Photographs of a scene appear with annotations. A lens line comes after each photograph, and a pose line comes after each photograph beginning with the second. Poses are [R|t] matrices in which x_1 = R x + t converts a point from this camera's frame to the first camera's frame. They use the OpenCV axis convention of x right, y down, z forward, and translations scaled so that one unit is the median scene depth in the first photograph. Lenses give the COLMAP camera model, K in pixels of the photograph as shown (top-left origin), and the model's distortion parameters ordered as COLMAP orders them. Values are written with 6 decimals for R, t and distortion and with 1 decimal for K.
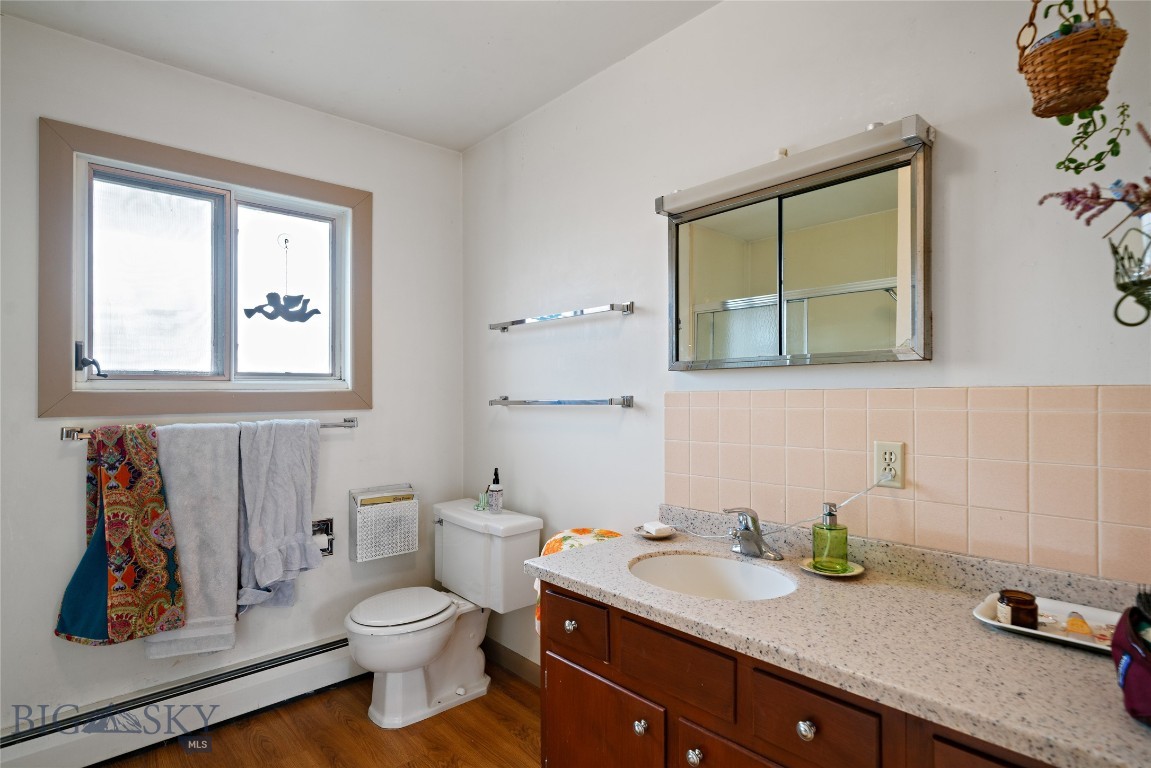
lens RADIAL K [[594.9, 0, 575.5], [0, 594.9, 384.0], [0, 0, 1]] dist [0.017887, 0.000903]
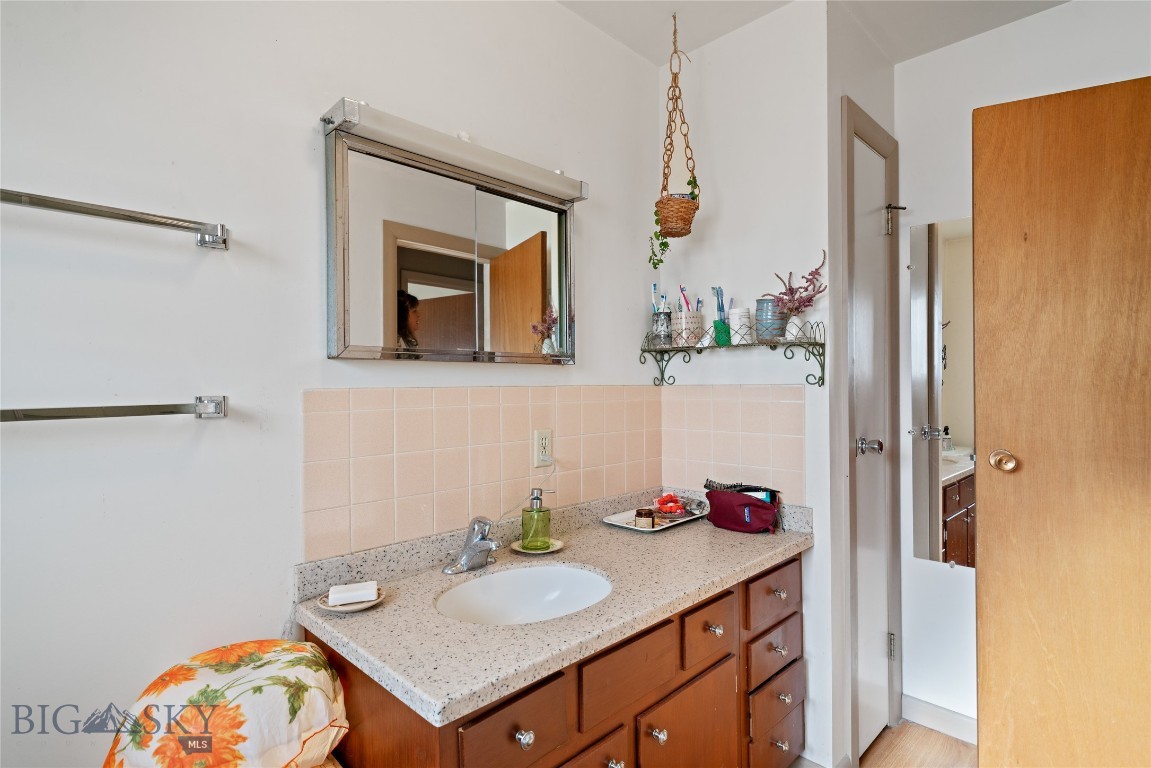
lens RADIAL K [[594.9, 0, 575.5], [0, 594.9, 384.0], [0, 0, 1]] dist [0.017887, 0.000903]
pose [[-0.067154, 0.014435, 0.997638, -0.690977], [-0.007493, 0.999860, -0.014971, 0.020960], [-0.997714, -0.008481, -0.067036, 1.005141]]
